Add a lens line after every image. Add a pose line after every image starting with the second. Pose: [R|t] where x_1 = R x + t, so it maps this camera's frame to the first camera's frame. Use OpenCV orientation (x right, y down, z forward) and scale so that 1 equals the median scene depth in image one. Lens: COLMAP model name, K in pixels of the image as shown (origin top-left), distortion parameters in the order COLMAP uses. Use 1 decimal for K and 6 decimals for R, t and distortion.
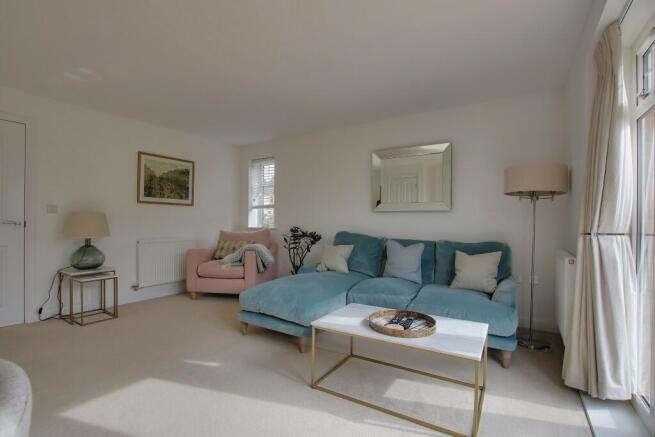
lens RADIAL K [[304.1, 0, 332.0], [0, 304.1, 219.3], [0, 0, 1]] dist [-0.001367, -0.000087]
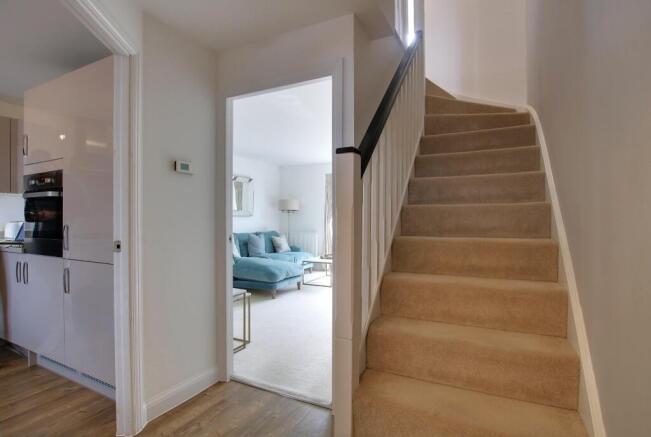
lens RADIAL K [[302.2, 0, 329.9], [0, 302.2, 219.3], [0, 0, 1]] dist [-0.001367, -0.000087]
pose [[-0.114331, -0.008563, 0.993406, -1.764077], [-0.000487, 0.999963, 0.008563, -0.031838], [-0.993443, 0.000495, -0.114331, 0.876293]]
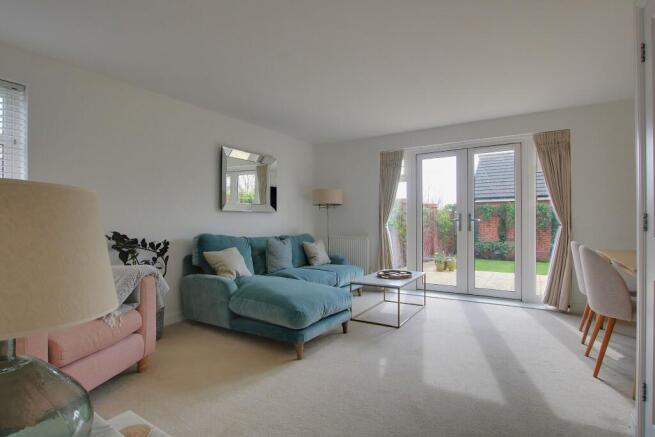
lens RADIAL K [[304.1, 0, 332.0], [0, 304.1, 219.3], [0, 0, 1]] dist [-0.001367, -0.000087]
pose [[0.009003, 0.000361, 0.999959, -1.082354], [0.004548, 0.999990, -0.000402, -0.001226], [-0.999949, 0.004551, 0.009001, 0.886641]]
